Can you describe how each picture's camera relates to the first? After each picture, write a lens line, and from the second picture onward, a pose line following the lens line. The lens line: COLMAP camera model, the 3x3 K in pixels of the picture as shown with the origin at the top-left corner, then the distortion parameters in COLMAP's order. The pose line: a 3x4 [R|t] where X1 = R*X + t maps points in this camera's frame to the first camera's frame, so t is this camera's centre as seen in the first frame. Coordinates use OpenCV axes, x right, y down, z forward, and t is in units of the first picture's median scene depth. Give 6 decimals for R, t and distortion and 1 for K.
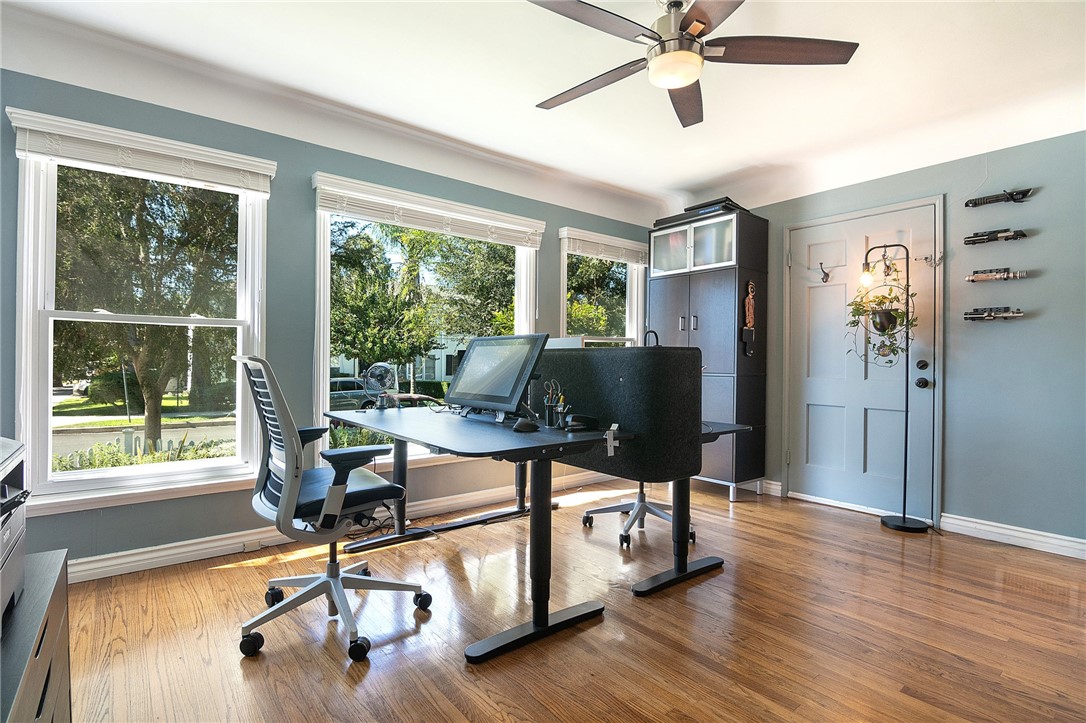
lens RADIAL K [[523.7, 0, 538.5], [0, 523.7, 360.8], [0, 0, 1]] dist [0.000454, -0.017148]
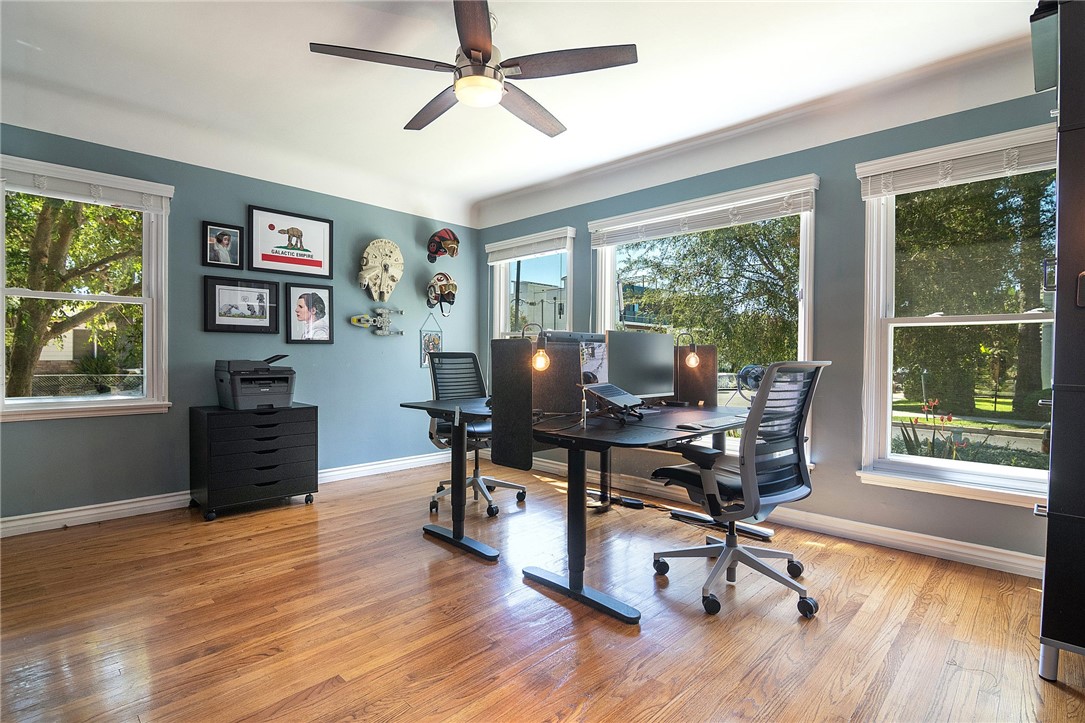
lens RADIAL K [[523.2, 0, 538.0], [0, 523.2, 360.8], [0, 0, 1]] dist [0.000454, -0.017148]
pose [[0.130662, 0.001900, -0.991425, 0.125173], [-0.005214, 0.999986, 0.001229, 0.001370], [0.991413, 0.005009, 0.130670, 0.088871]]
